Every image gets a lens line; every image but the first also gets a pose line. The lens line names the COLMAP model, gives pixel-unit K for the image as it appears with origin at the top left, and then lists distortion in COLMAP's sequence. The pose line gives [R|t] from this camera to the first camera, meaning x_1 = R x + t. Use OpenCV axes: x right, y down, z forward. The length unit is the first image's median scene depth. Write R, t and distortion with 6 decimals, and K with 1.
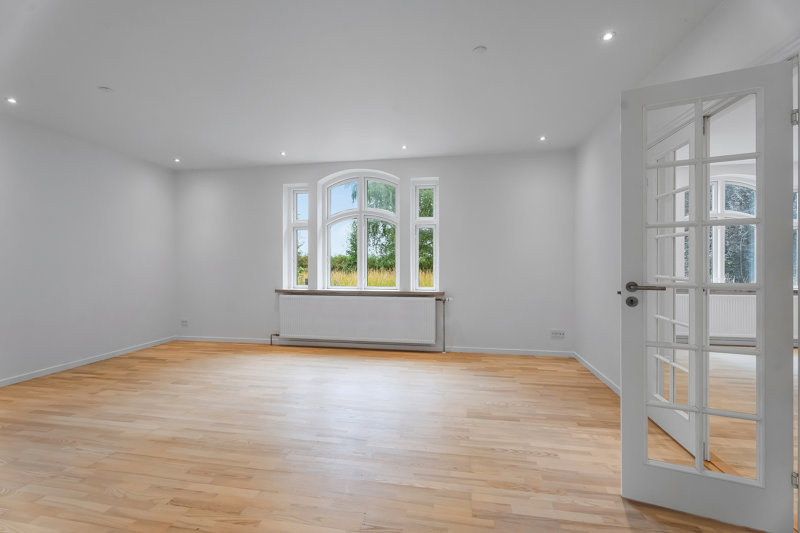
lens RADIAL K [[358.6, 0, 400.0], [0, 358.6, 266.5], [0, 0, 1]] dist [0.000316, -0.000716]
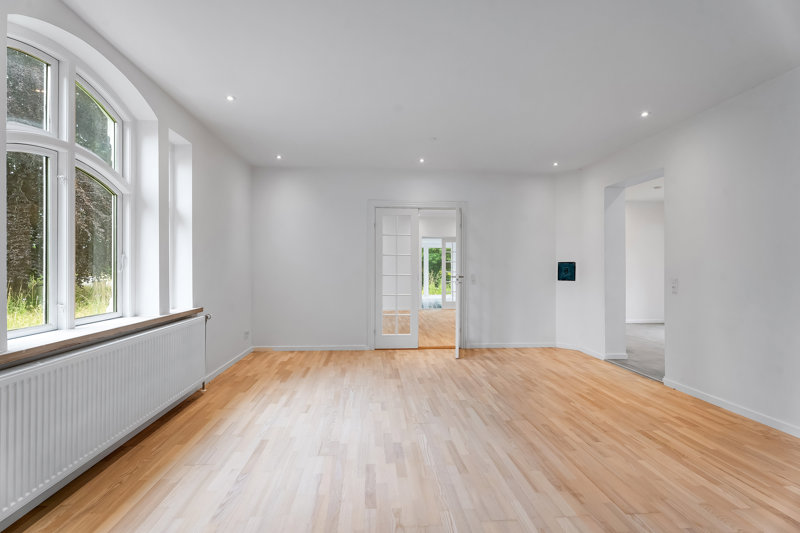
lens RADIAL K [[358.6, 0, 400.0], [0, 358.6, 266.5], [0, 0, 1]] dist [0.000316, -0.000716]
pose [[-0.263919, 0.005742, 0.964528, -0.830712], [0.010275, 0.999942, -0.003141, -0.005129], [-0.964490, 0.009082, -0.263962, 0.983125]]
